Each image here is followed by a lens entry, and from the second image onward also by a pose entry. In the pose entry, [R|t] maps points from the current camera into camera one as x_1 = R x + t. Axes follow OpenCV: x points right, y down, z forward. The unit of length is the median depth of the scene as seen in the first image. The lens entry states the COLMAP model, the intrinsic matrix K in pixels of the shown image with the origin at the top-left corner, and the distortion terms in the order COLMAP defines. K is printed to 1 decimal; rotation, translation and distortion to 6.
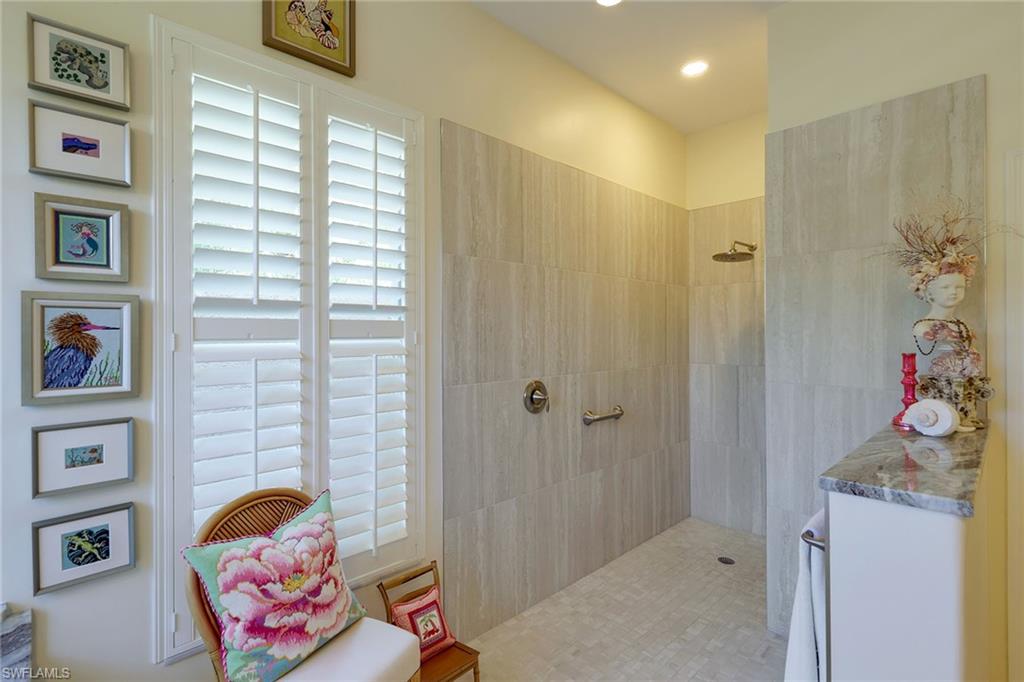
lens RADIAL K [[485.9, 0, 512.5], [0, 485.9, 333.0], [0, 0, 1]] dist [0.001288, 0.000146]
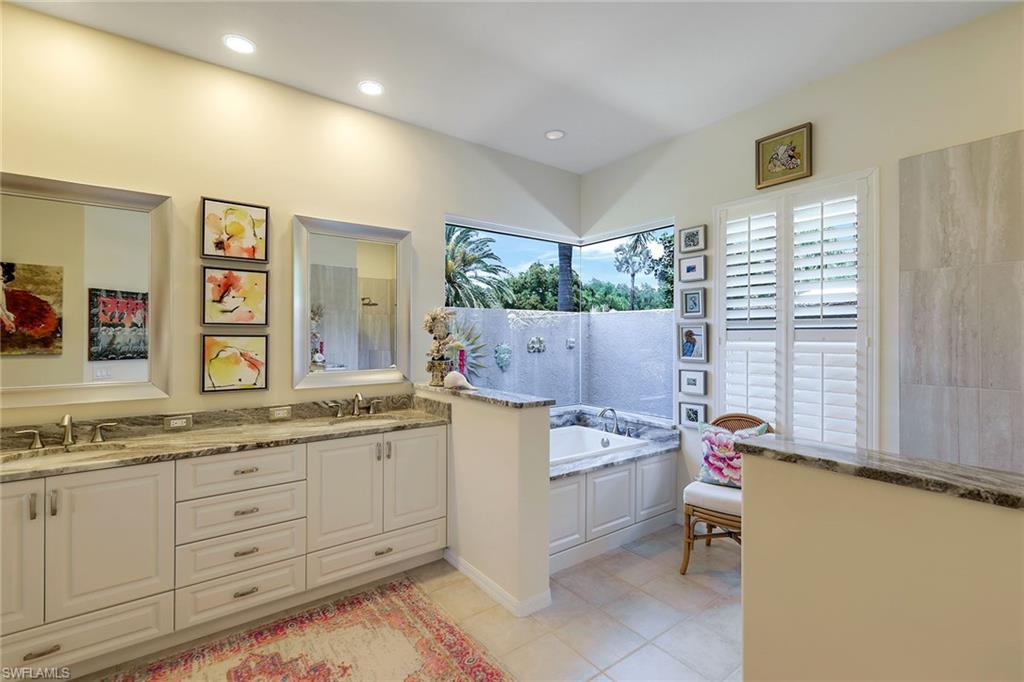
lens RADIAL K [[456.4, 0, 515.0], [0, 456.4, 336.2], [0, 0, 1]] dist [0.002669, 0.000438]
pose [[-0.116386, 0.003409, -0.993198, 1.441347], [-0.002486, 0.999990, 0.003723, -0.009108], [0.993201, 0.002902, -0.116376, 0.249422]]
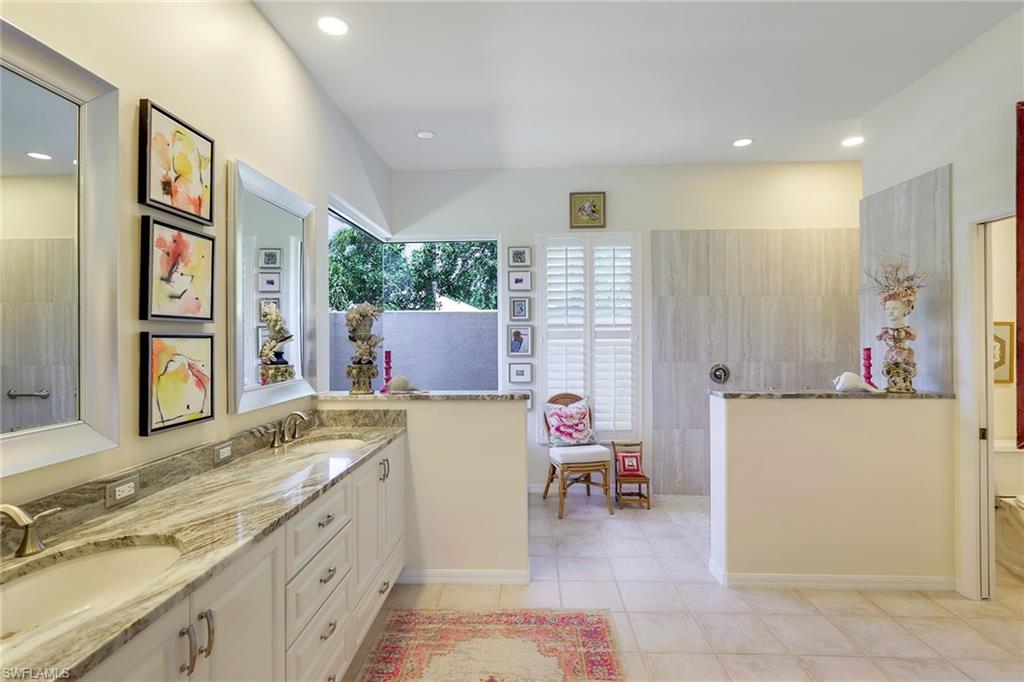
lens RADIAL K [[493.1, 0, 513.8], [0, 493.1, 336.9], [0, 0, 1]] dist [-0.001064, -0.000173]
pose [[0.694321, 0.000340, -0.719665, 1.243178], [0.001737, 0.999996, 0.002149, -0.002193], [0.719663, -0.002743, 0.694318, -1.124594]]
